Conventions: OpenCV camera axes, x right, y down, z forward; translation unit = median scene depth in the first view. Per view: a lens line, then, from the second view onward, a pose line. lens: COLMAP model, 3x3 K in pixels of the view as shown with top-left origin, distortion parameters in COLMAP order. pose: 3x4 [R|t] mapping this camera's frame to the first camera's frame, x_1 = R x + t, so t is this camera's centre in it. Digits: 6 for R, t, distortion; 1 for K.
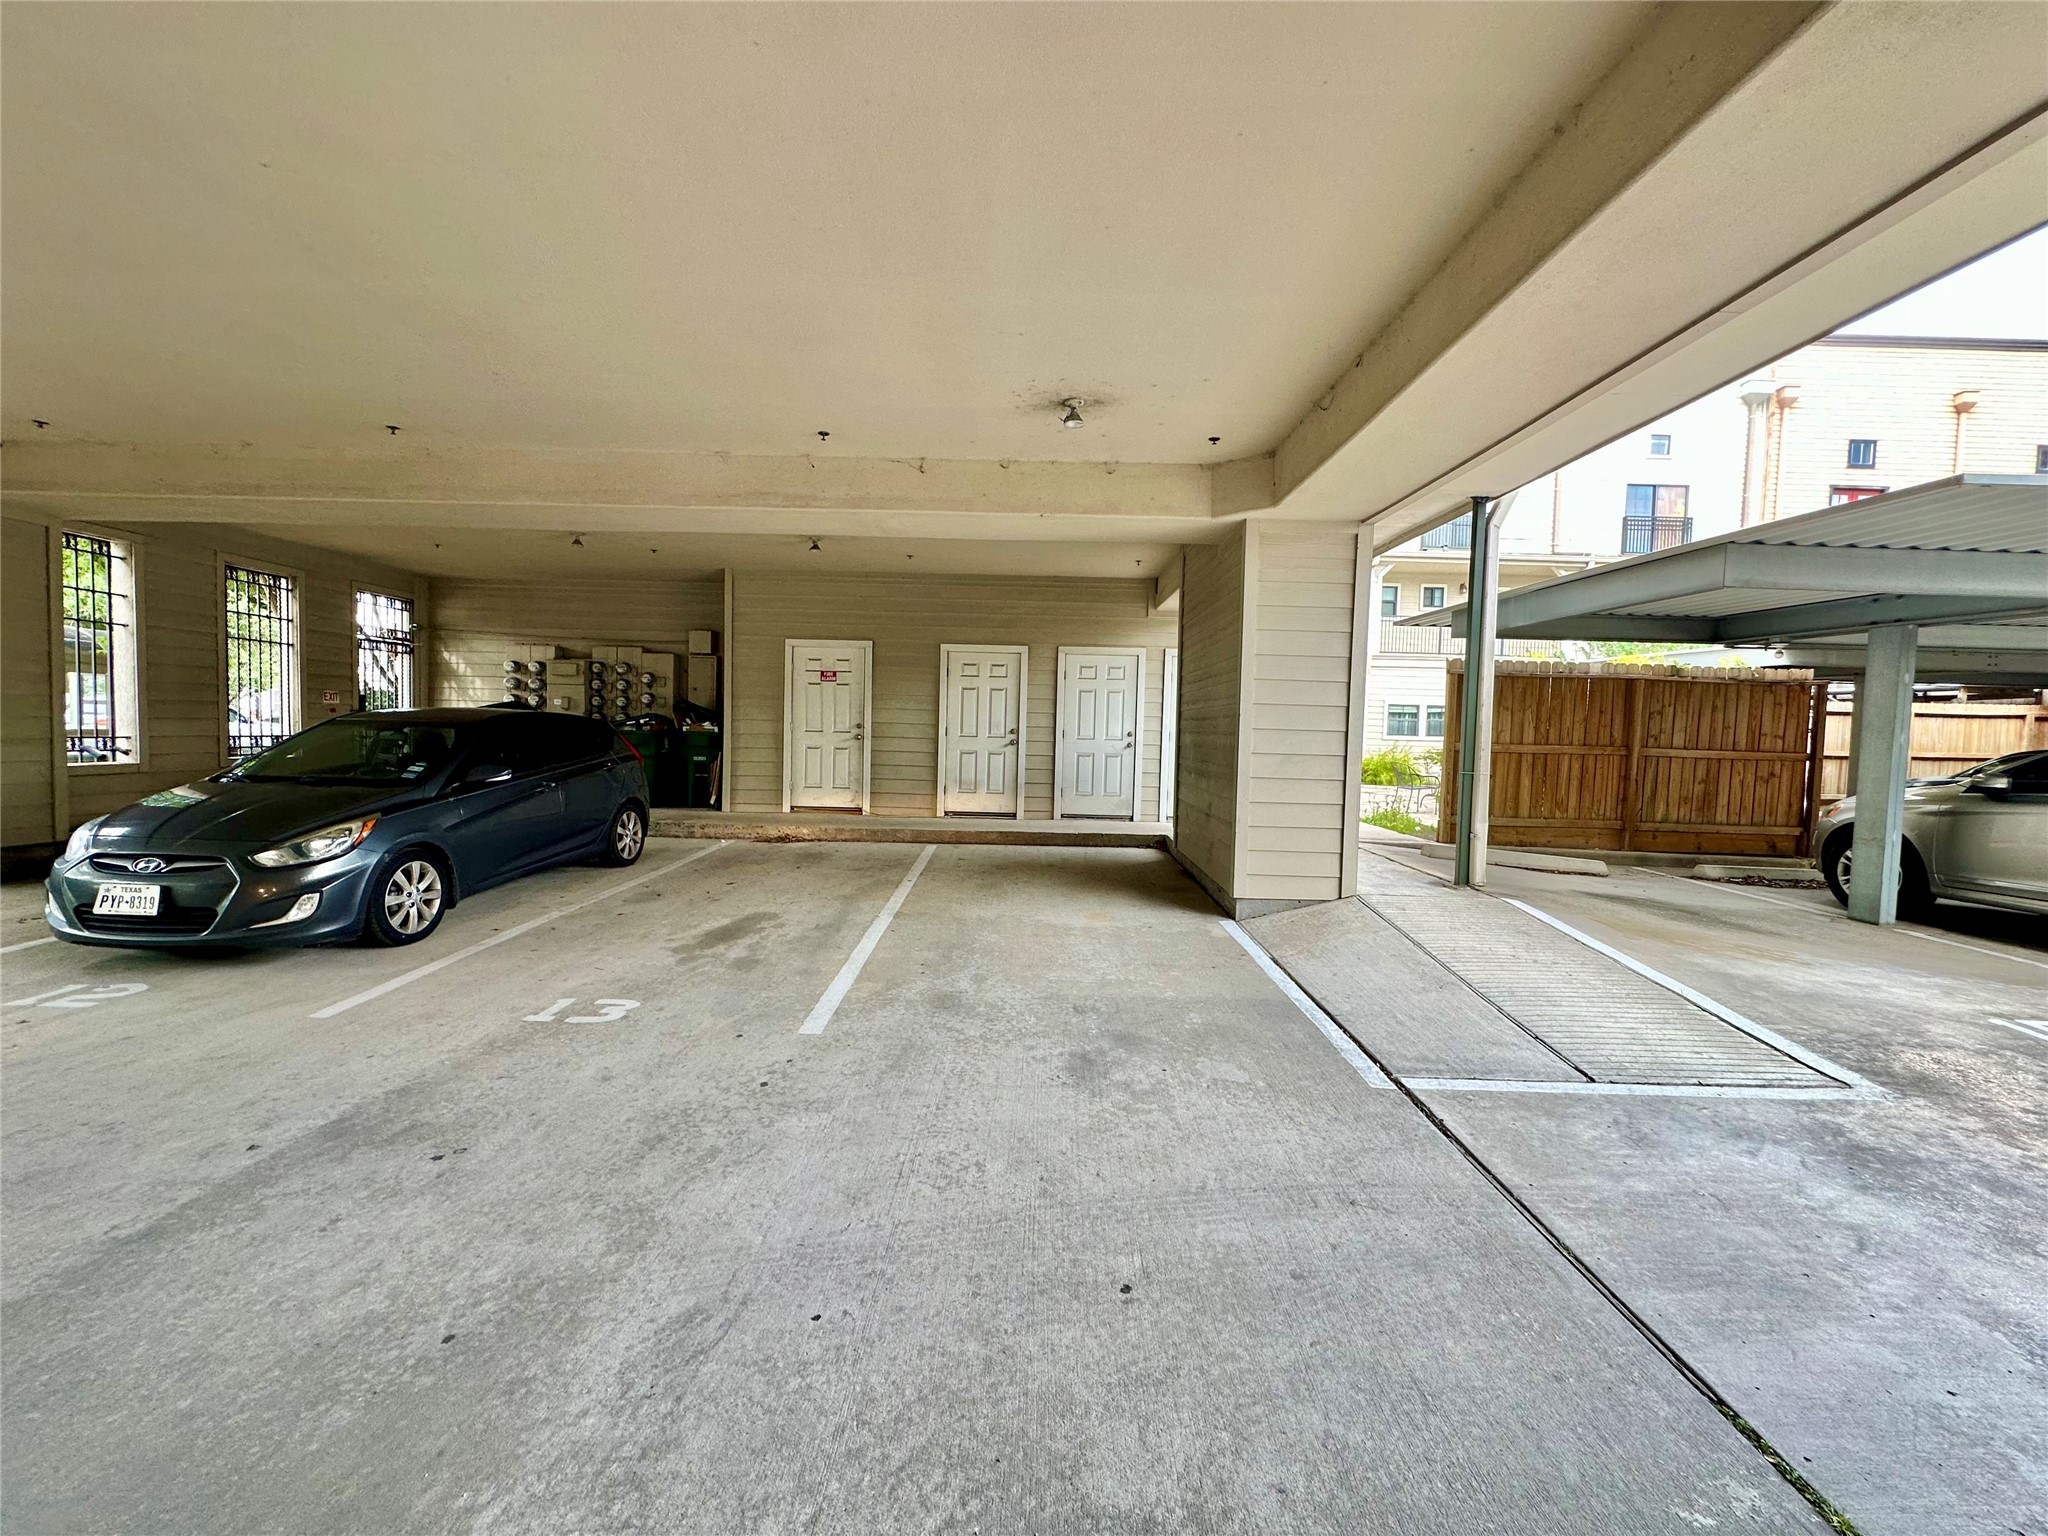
lens RADIAL K [[814.6, 0, 1018.6], [0, 814.6, 761.3], [0, 0, 1]] dist [-0.002209, -0.000144]
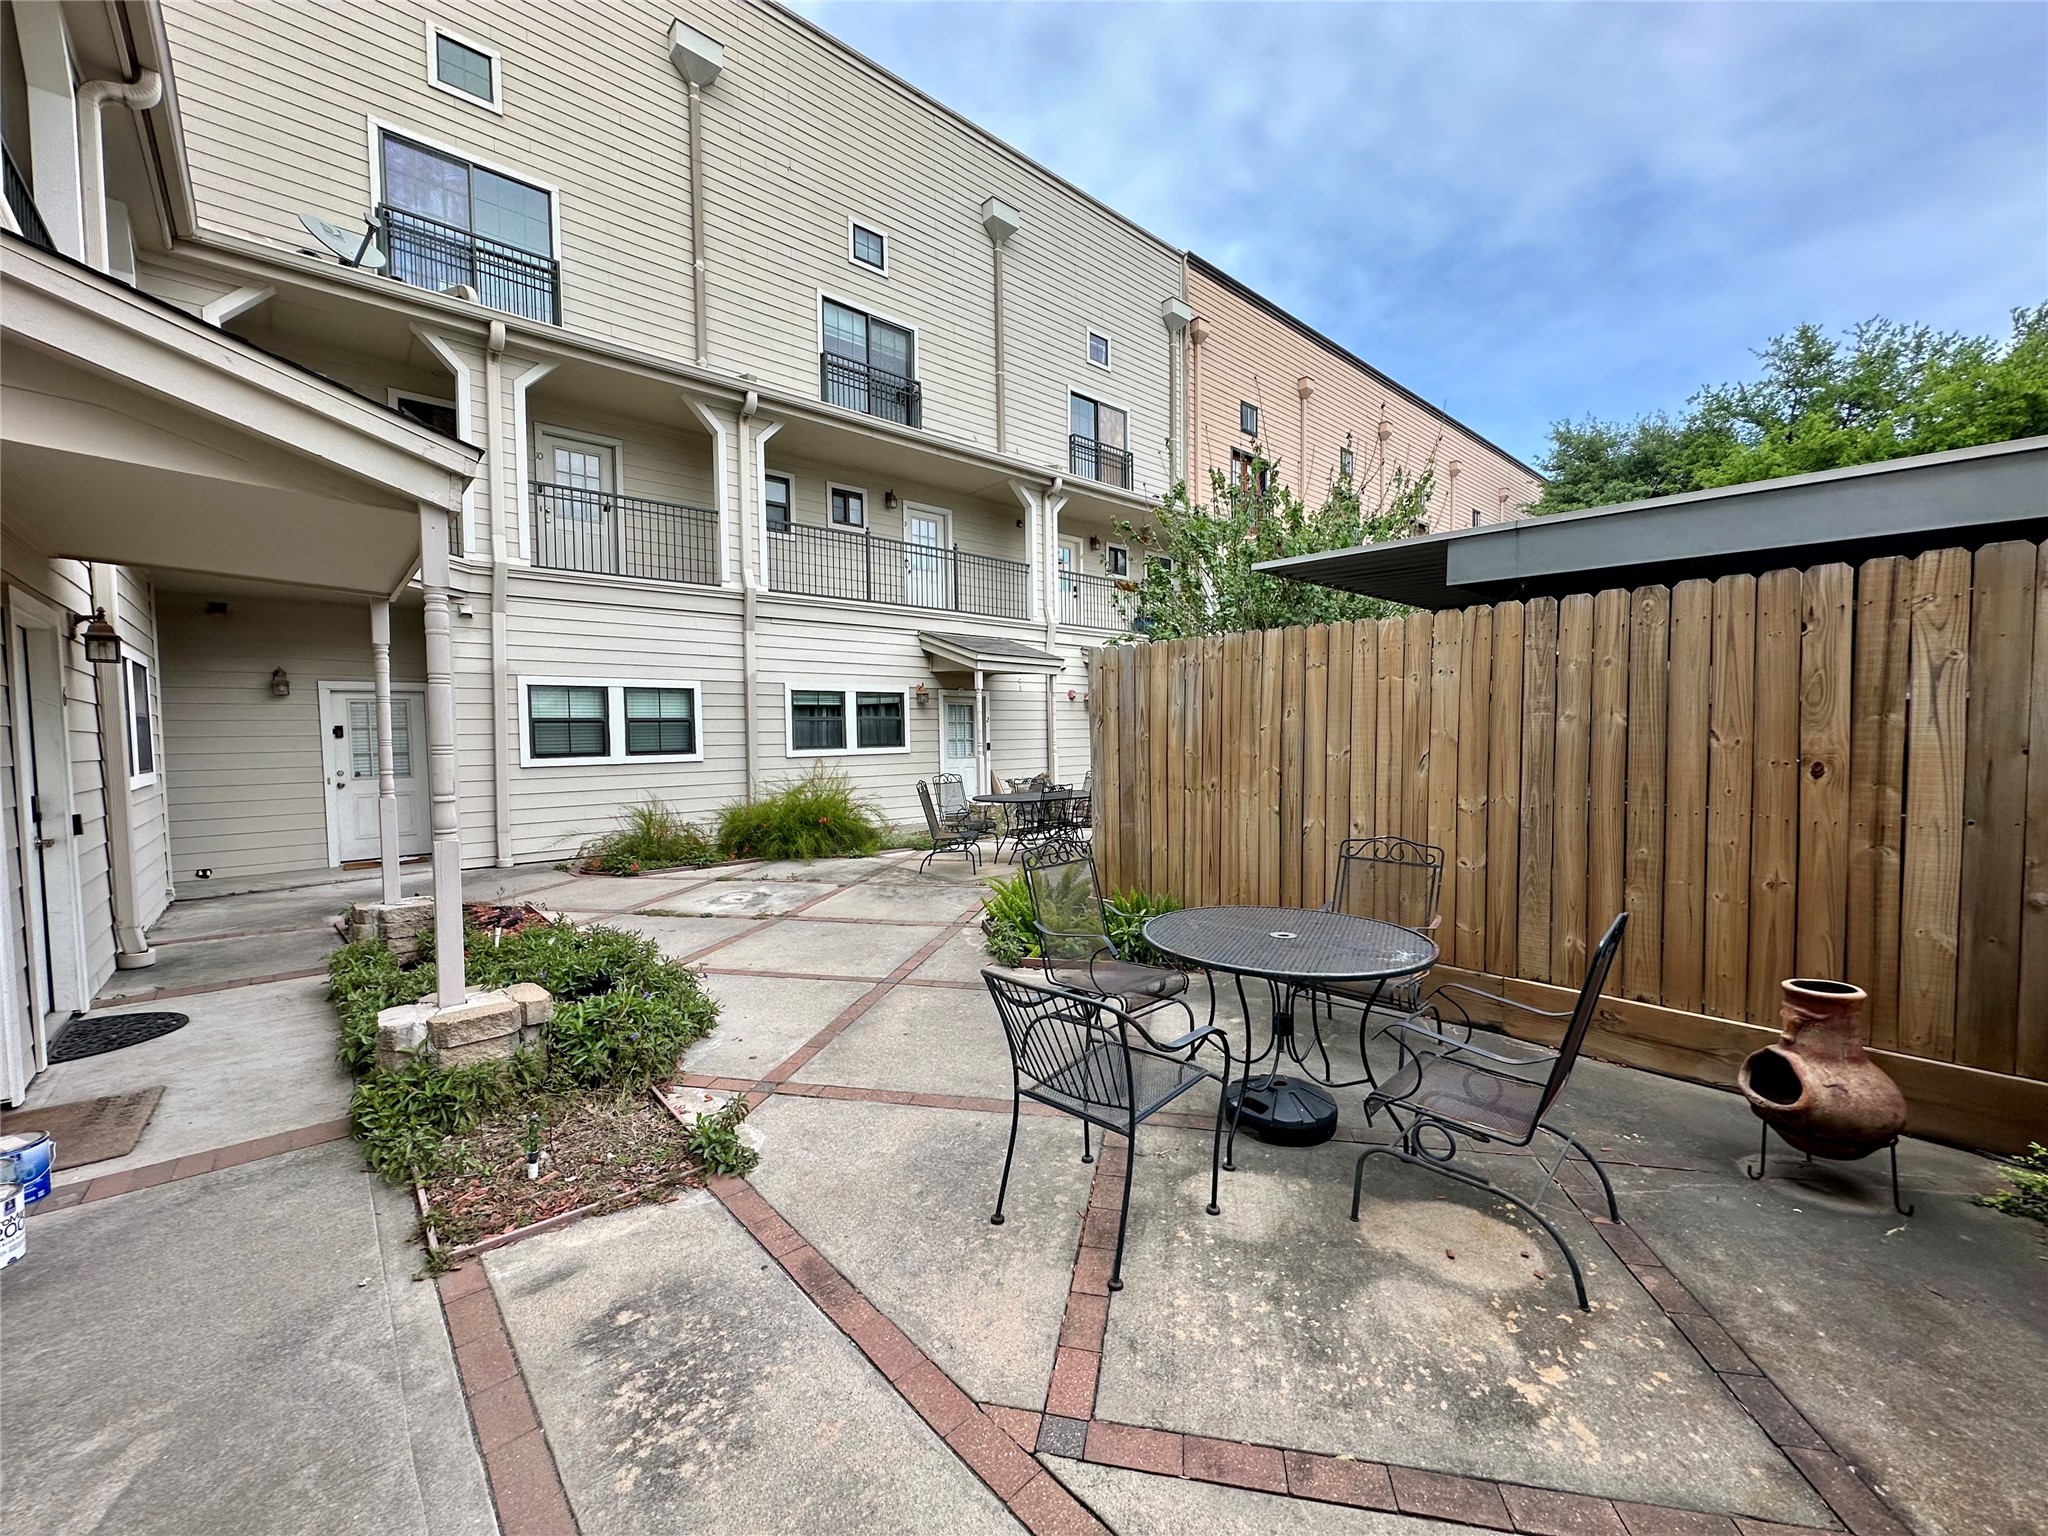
lens RADIAL K [[814.6, 0, 1032.0], [0, 814.6, 771.1], [0, 0, 1]] dist [-0.002209, -0.000144]
pose [[0.733143, -0.069323, 0.676532, 0.201088], [0.064365, 0.997399, 0.032451, -0.023982], [-0.677022, 0.019754, 0.735698, 0.492535]]
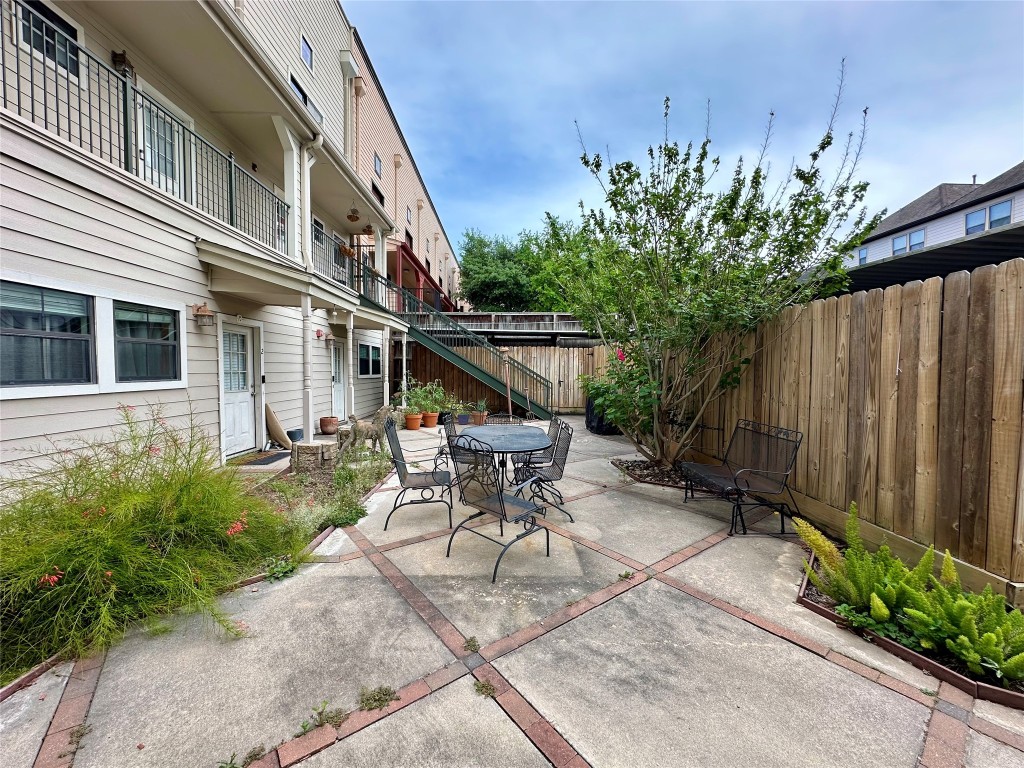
lens RADIAL K [[407.3, 0, 512.1], [0, 407.3, 383.8], [0, 0, 1]] dist [-0.002209, -0.000144]
pose [[-0.031522, -0.062795, 0.997528, 0.297423], [0.046990, 0.996828, 0.064236, -0.032206], [-0.998398, 0.048899, -0.028472, 0.804620]]
